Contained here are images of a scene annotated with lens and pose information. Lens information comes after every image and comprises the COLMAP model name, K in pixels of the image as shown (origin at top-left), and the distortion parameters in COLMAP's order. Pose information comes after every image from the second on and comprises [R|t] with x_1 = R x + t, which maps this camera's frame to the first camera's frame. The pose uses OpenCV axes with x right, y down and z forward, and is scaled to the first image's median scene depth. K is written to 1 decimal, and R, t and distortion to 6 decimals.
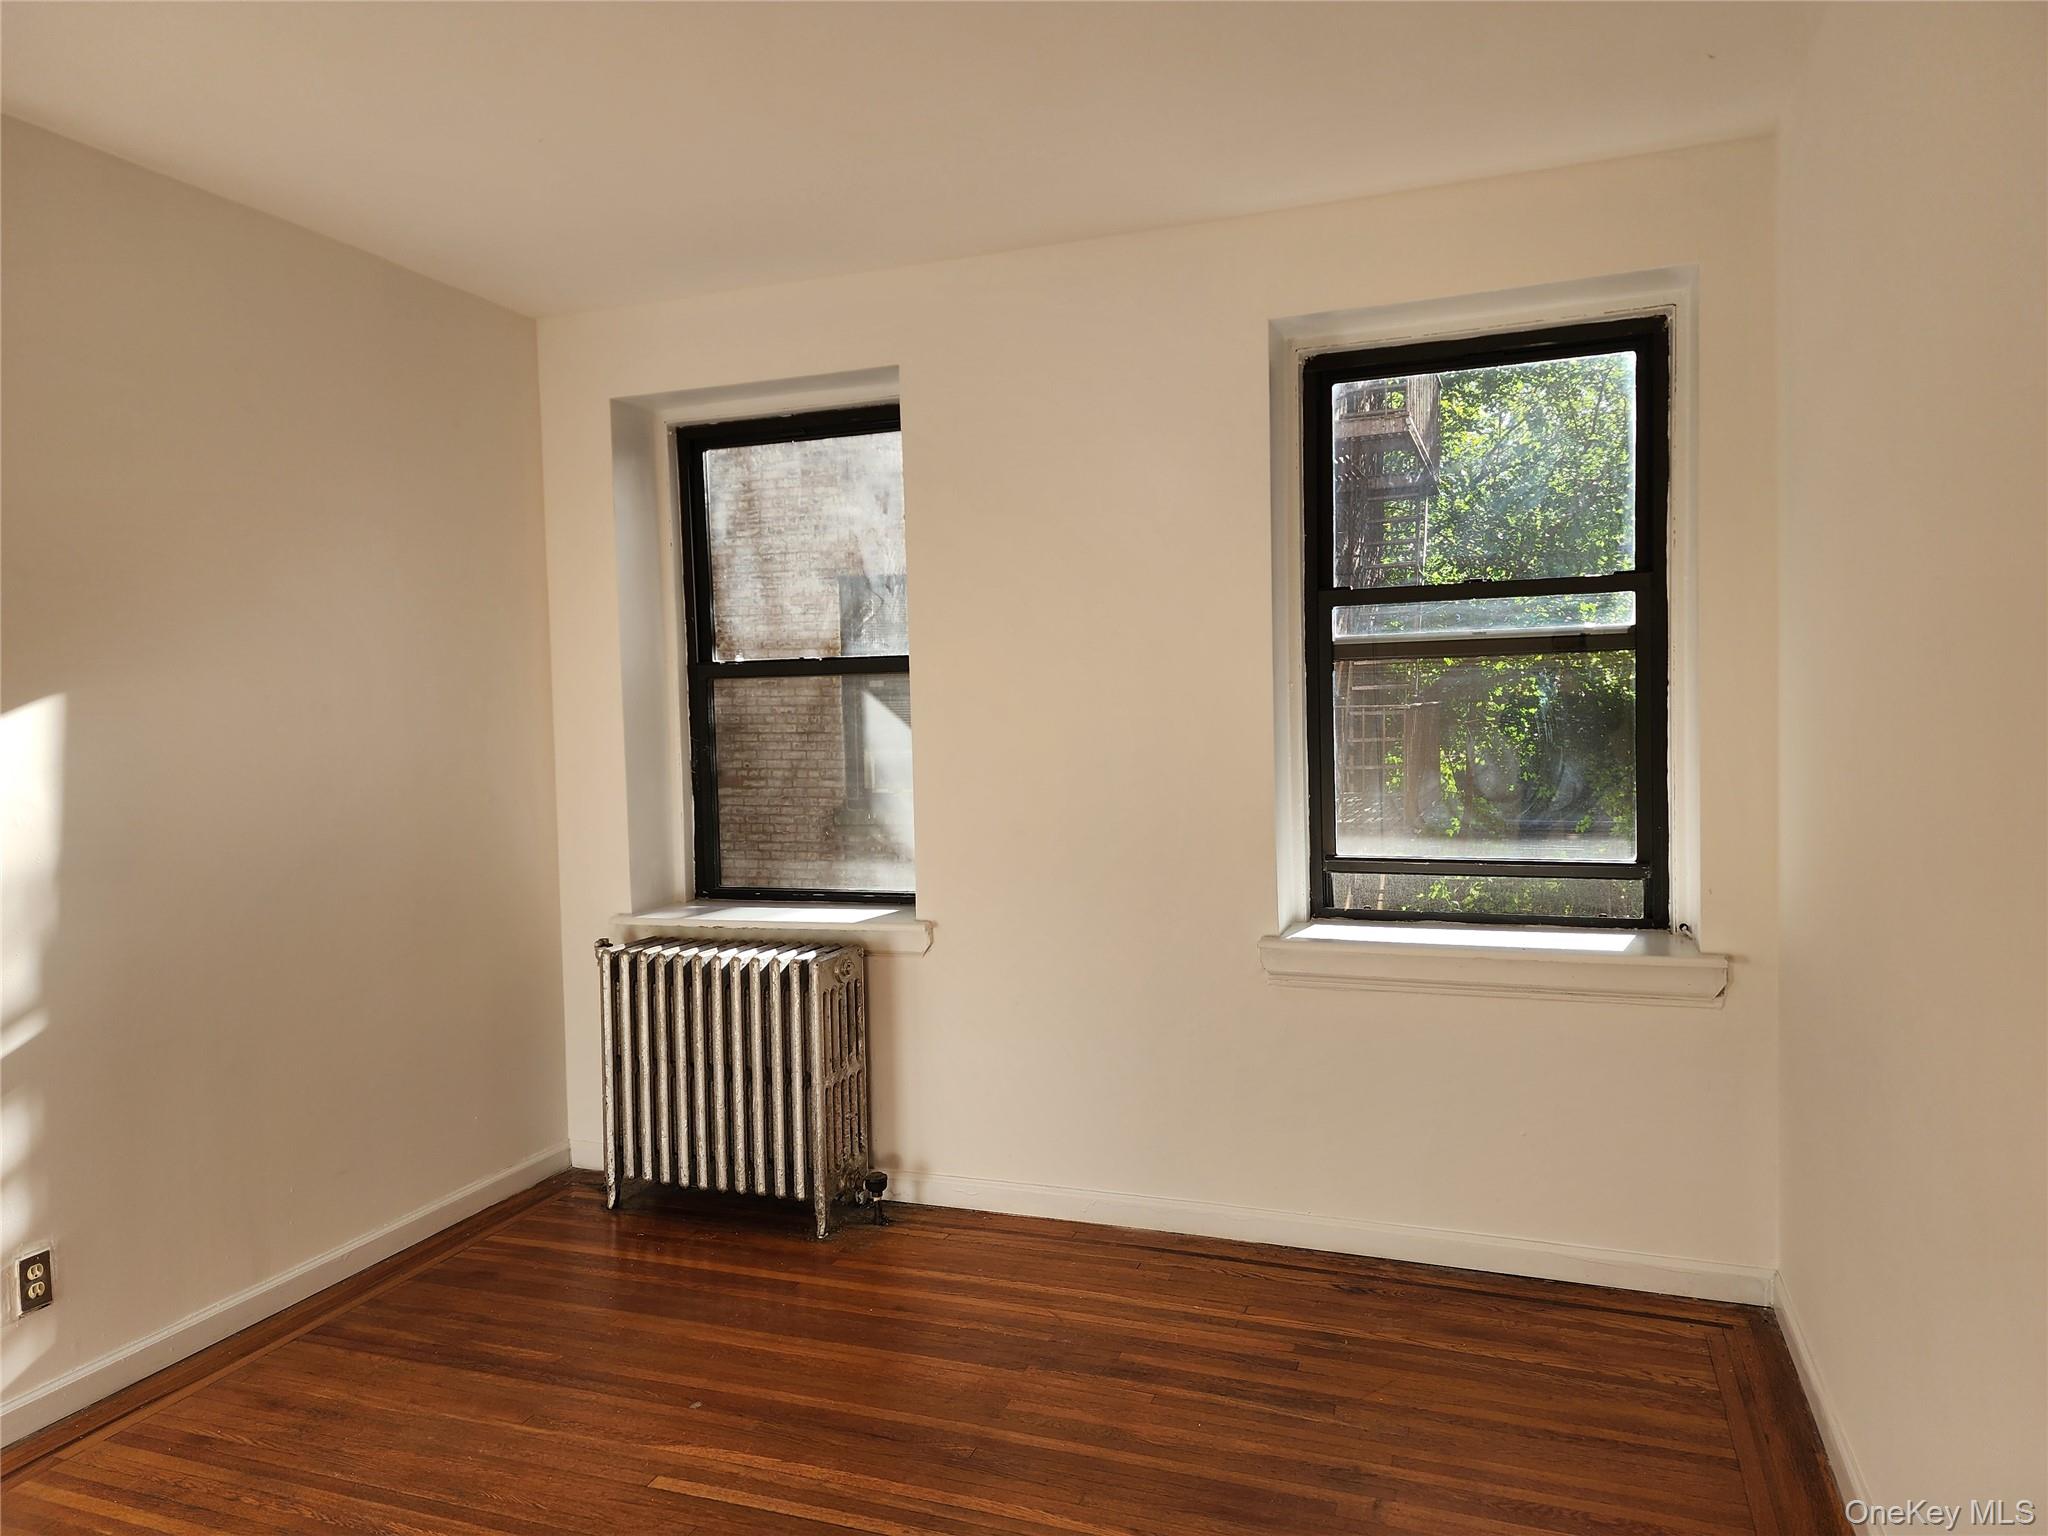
lens RADIAL K [[1372.8, 0, 1024.2], [0, 1372.8, 756.3], [0, 0, 1]] dist [0.076625, -0.066410]
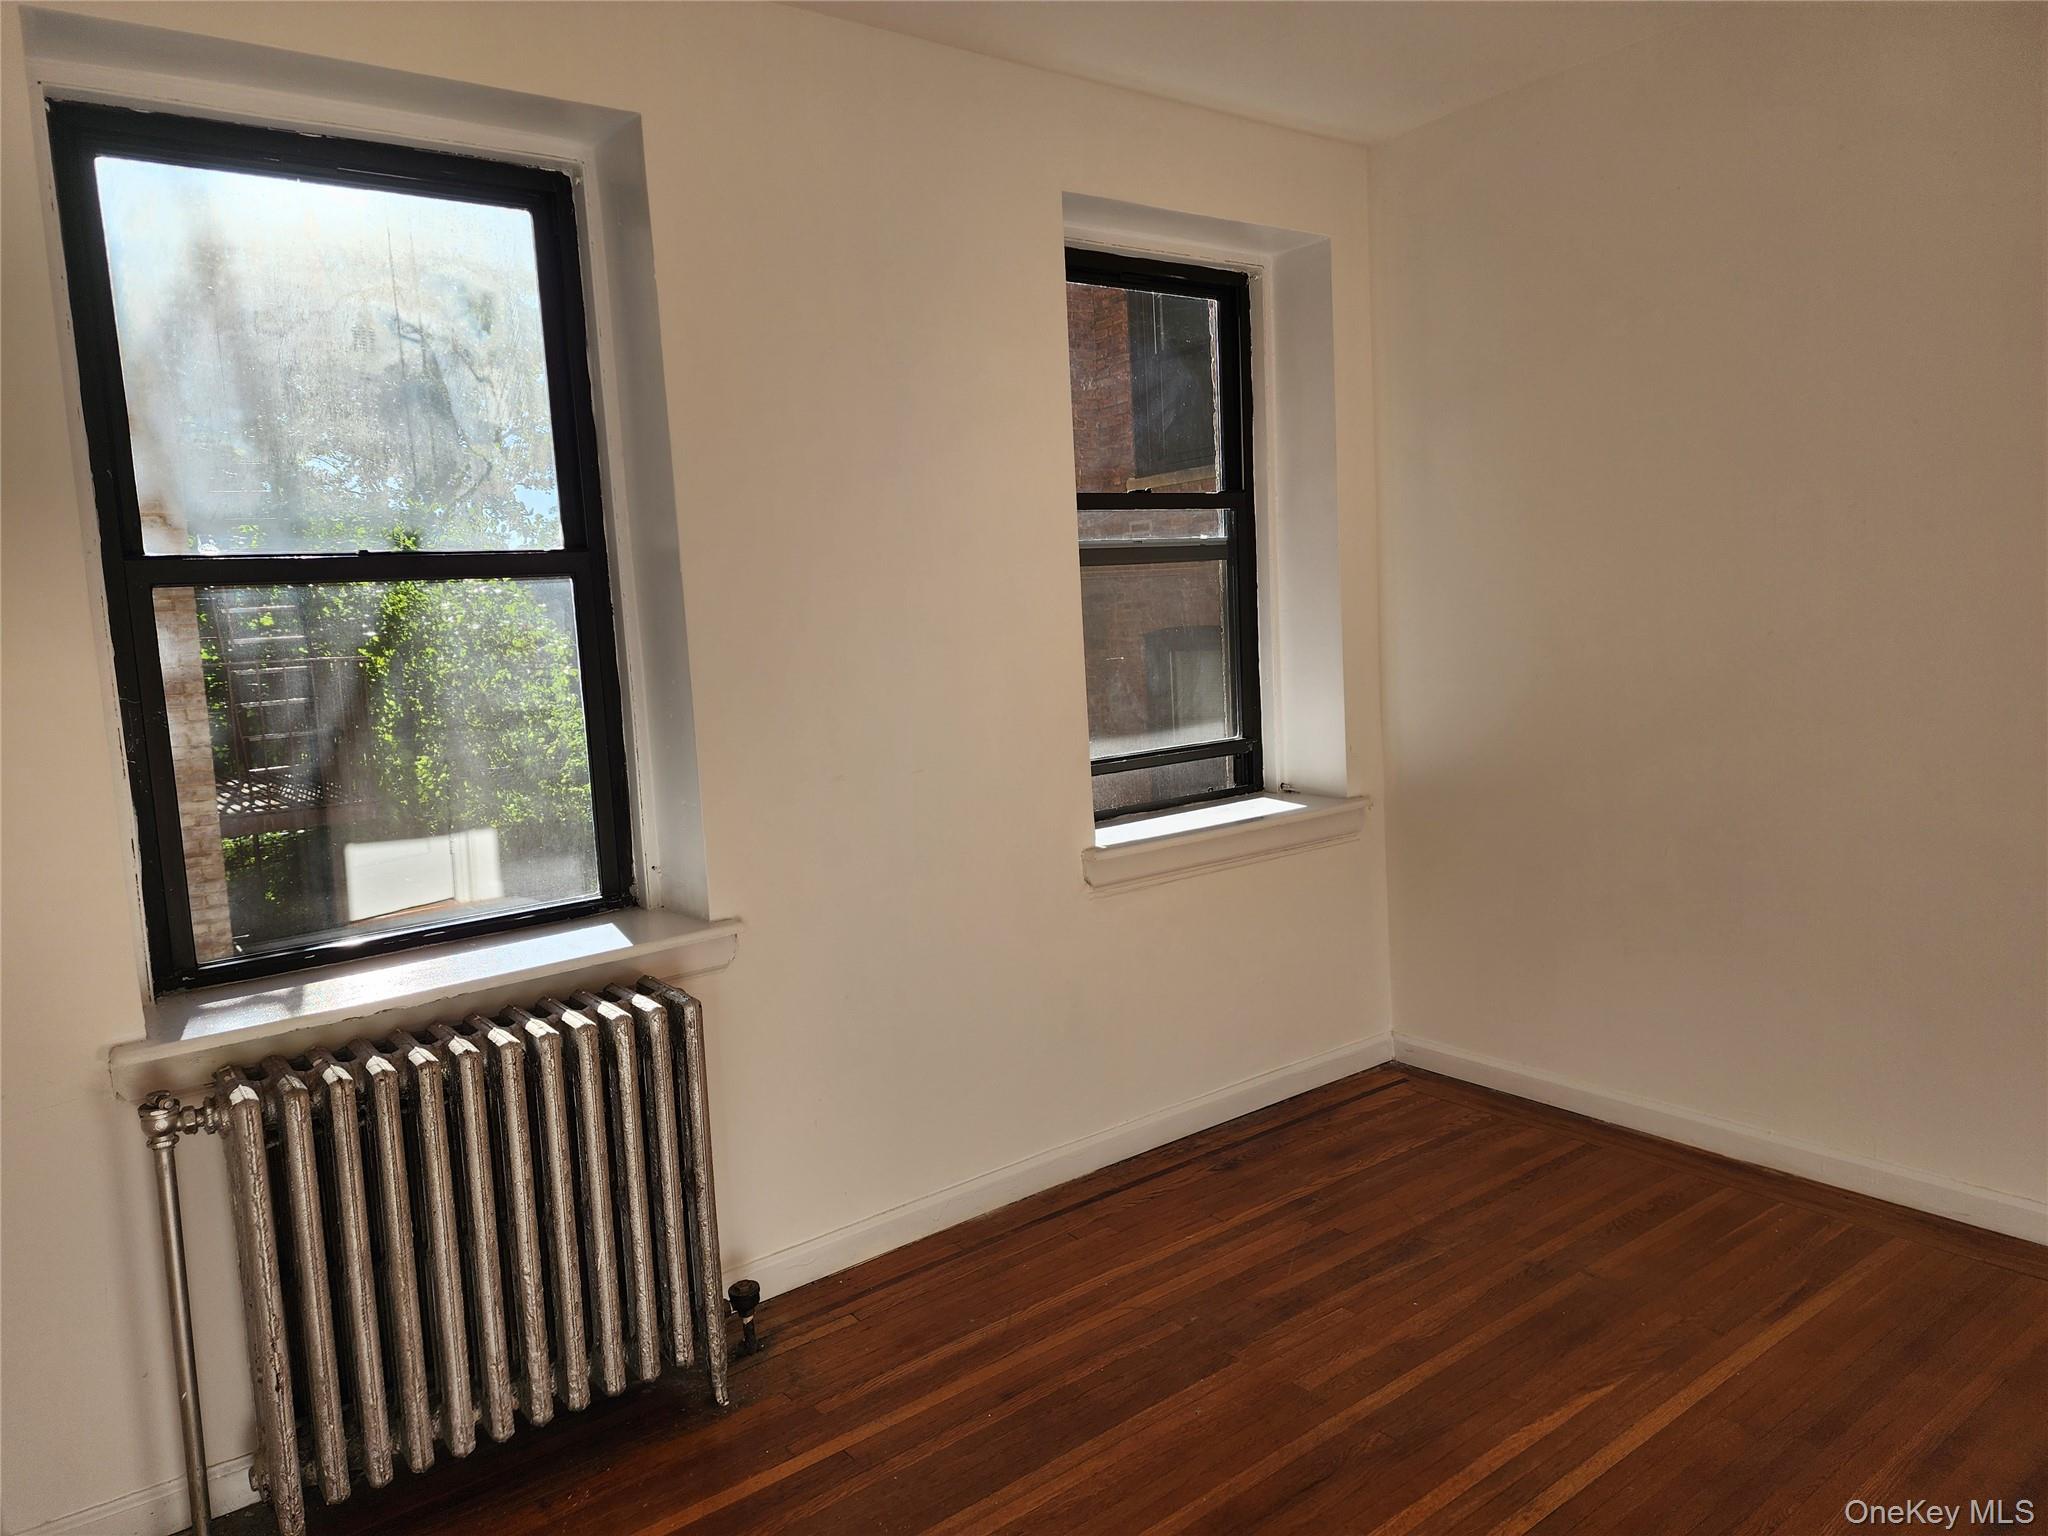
lens RADIAL K [[1372.8, 0, 1008.2], [0, 1372.8, 732.0], [0, 0, 1]] dist [0.076625, -0.066410]
pose [[0.534120, -0.079409, 0.841671, -0.665547], [0.076736, 0.996023, 0.045276, 0.002216], [-0.841919, 0.040404, 0.538089, 0.546972]]
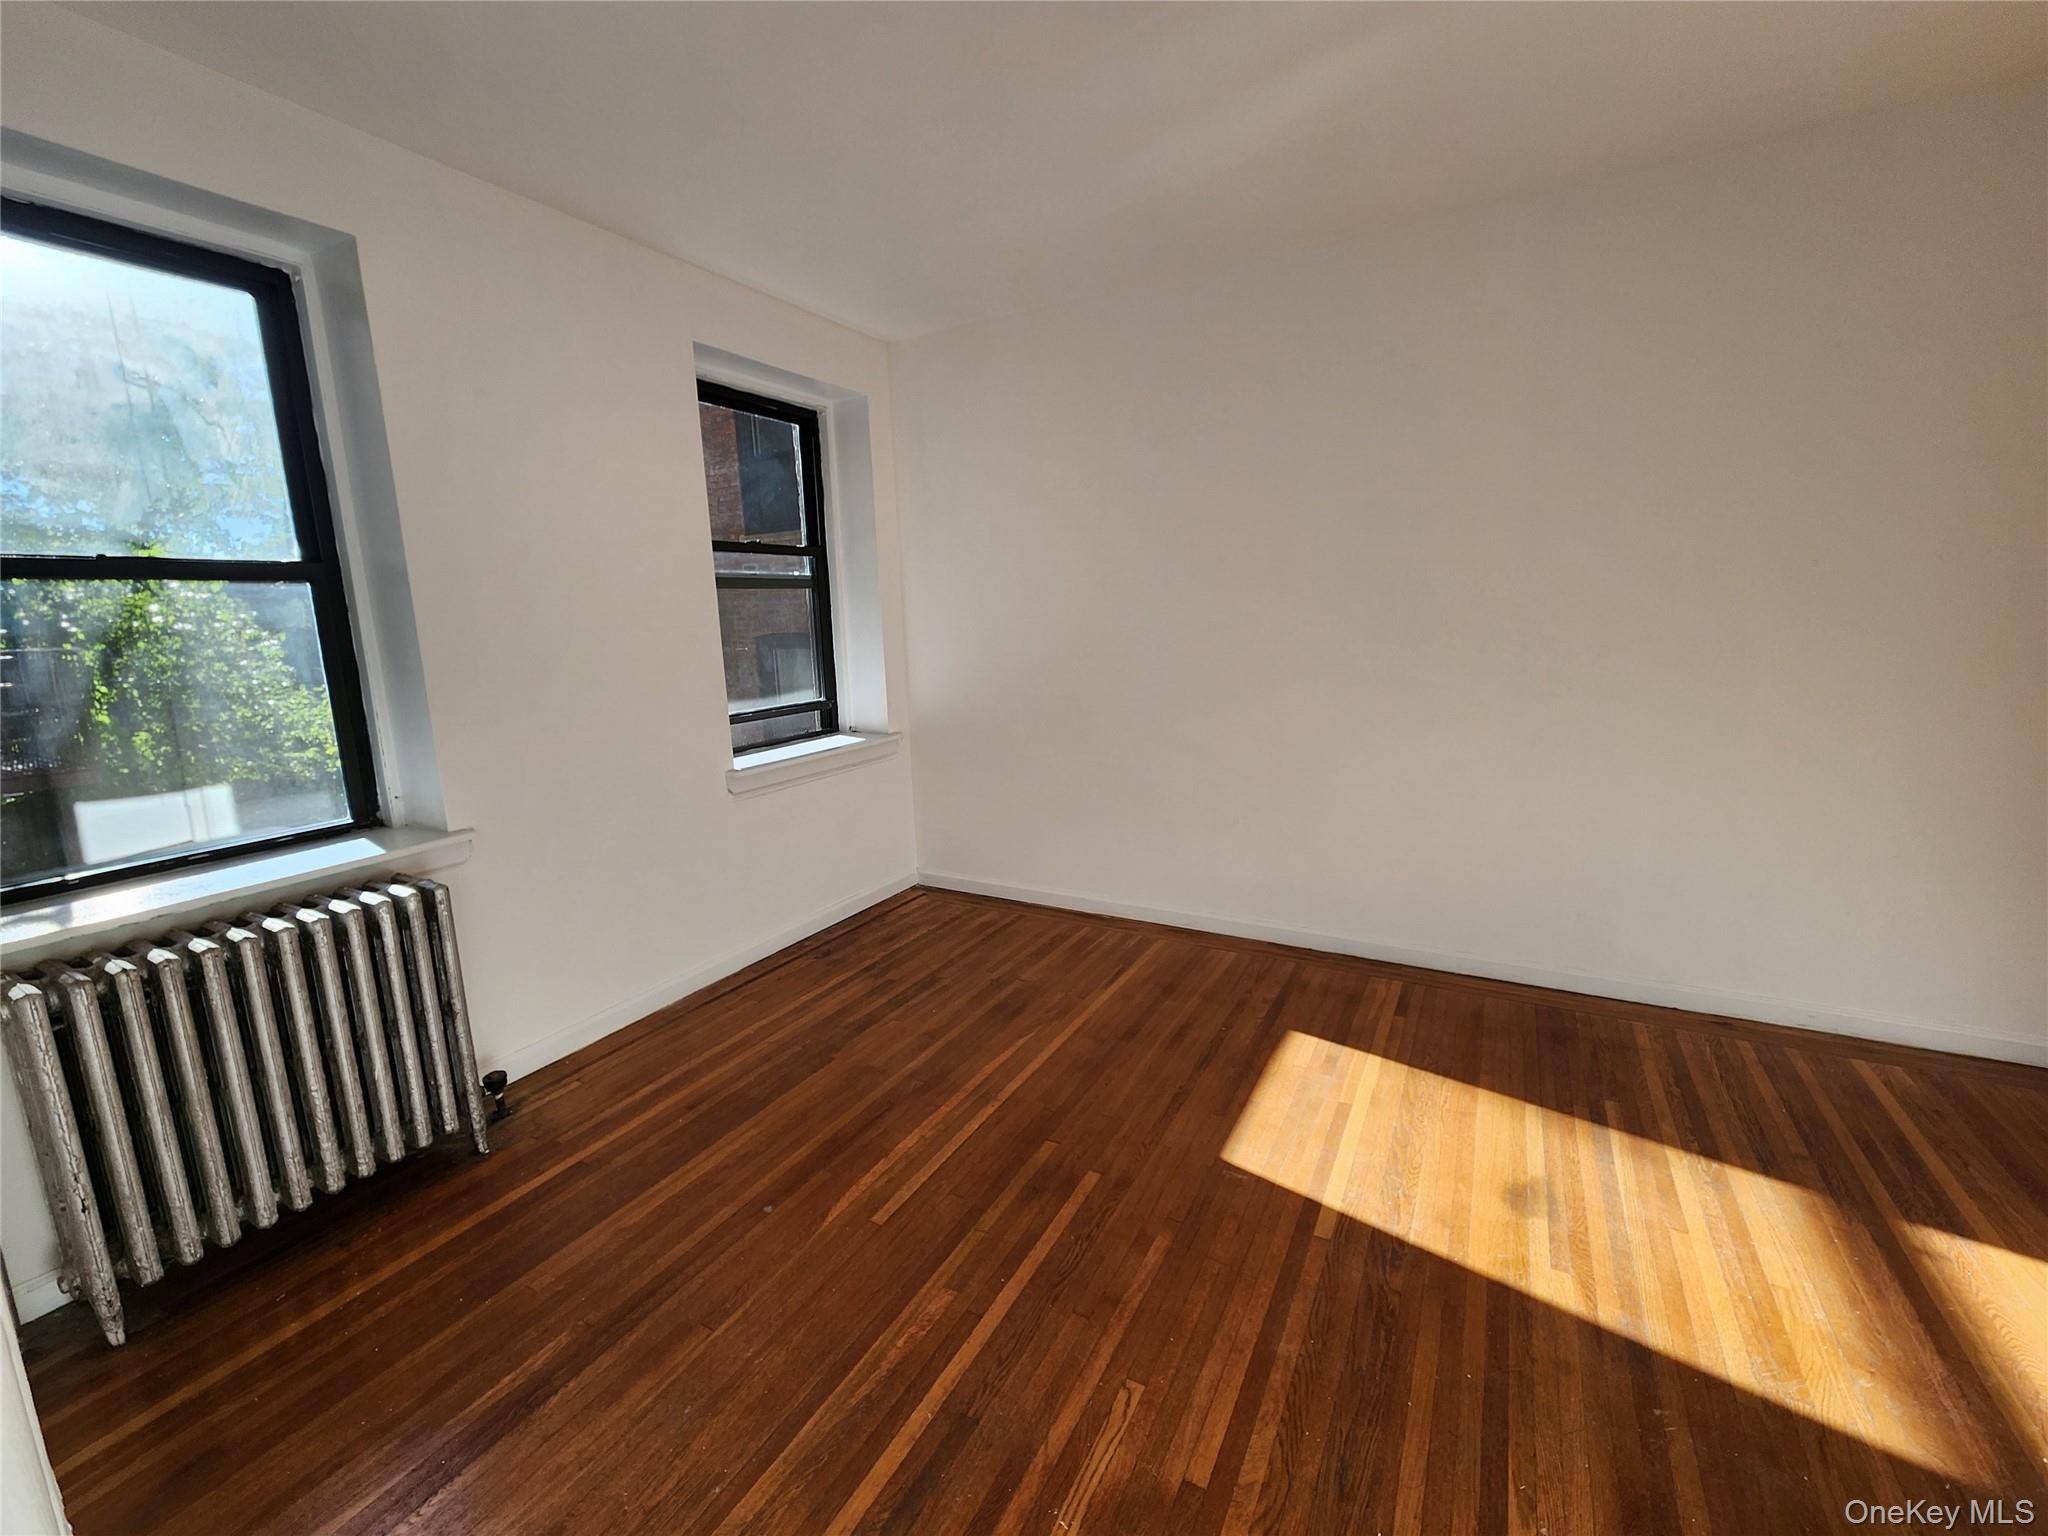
lens RADIAL K [[847.4, 0, 1033.5], [0, 847.4, 752.3], [0, 0, 1]] dist [0.002650, -0.000745]
pose [[0.146906, -0.143806, 0.978641, -0.694142], [0.069395, 0.988436, 0.134828, 0.009472], [-0.986713, 0.048106, 0.155187, 0.544169]]
